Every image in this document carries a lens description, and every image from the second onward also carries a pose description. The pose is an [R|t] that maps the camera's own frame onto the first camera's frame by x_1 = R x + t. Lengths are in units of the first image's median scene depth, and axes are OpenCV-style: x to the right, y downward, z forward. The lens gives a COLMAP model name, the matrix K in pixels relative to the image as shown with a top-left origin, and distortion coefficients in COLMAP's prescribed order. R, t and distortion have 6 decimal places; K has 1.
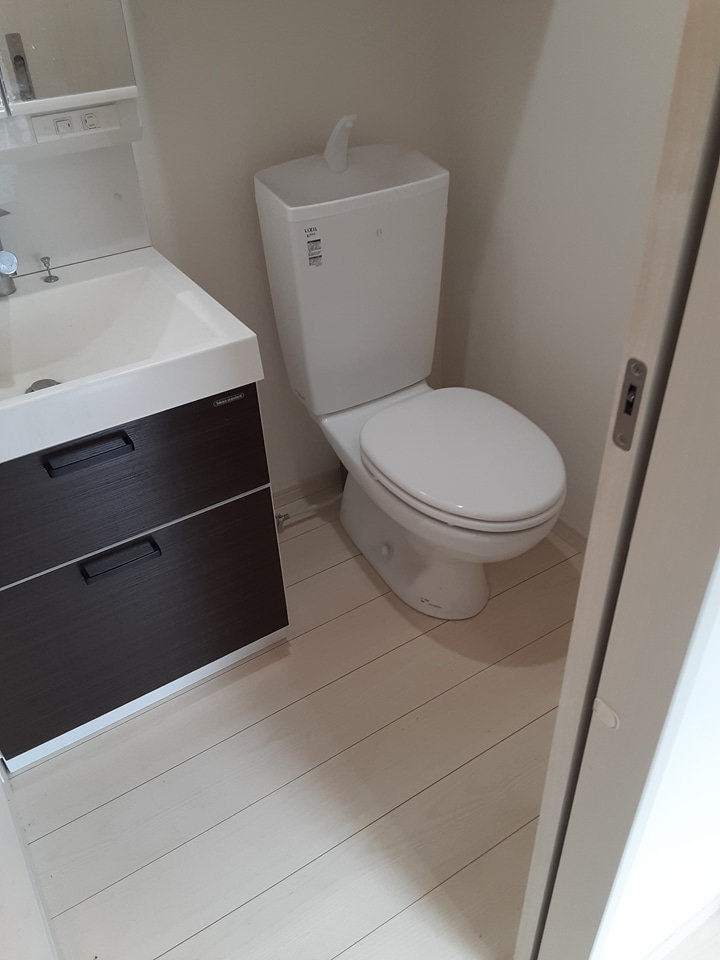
lens RADIAL K [[788.3, 0, 360.0], [0, 788.3, 476.9], [0, 0, 1]] dist [0.105215, -0.144001]
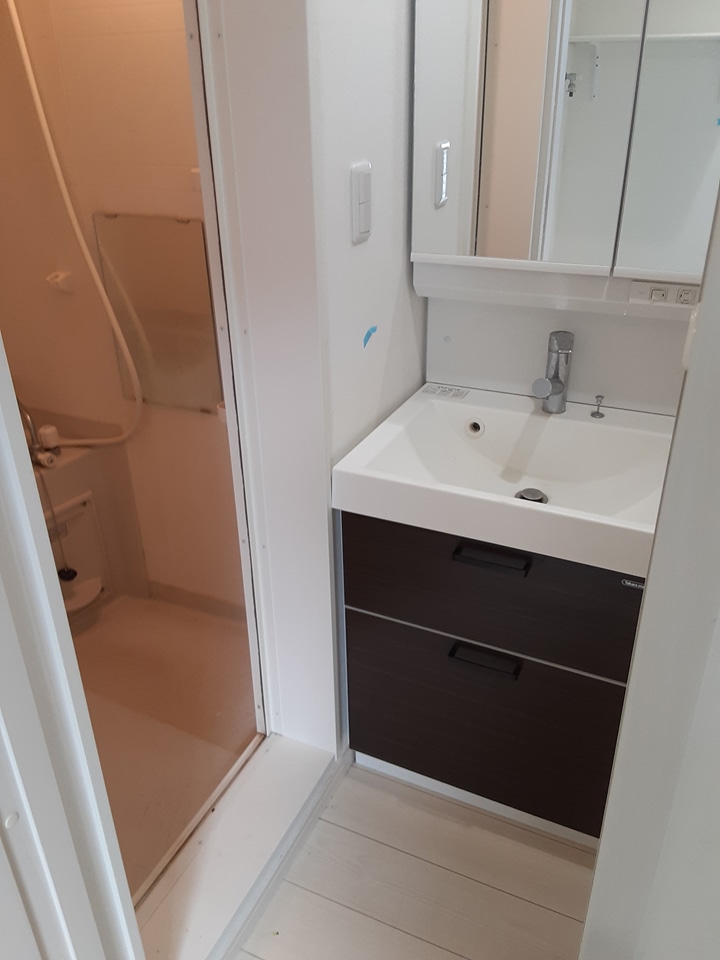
lens RADIAL K [[788.3, 0, 360.0], [0, 788.3, 476.9], [0, 0, 1]] dist [0.105215, -0.144001]
pose [[0.548742, 0.414407, -0.726050, 0.264618], [-0.507531, 0.855264, 0.104572, -0.126380], [0.664300, 0.311110, 0.679644, 0.076980]]
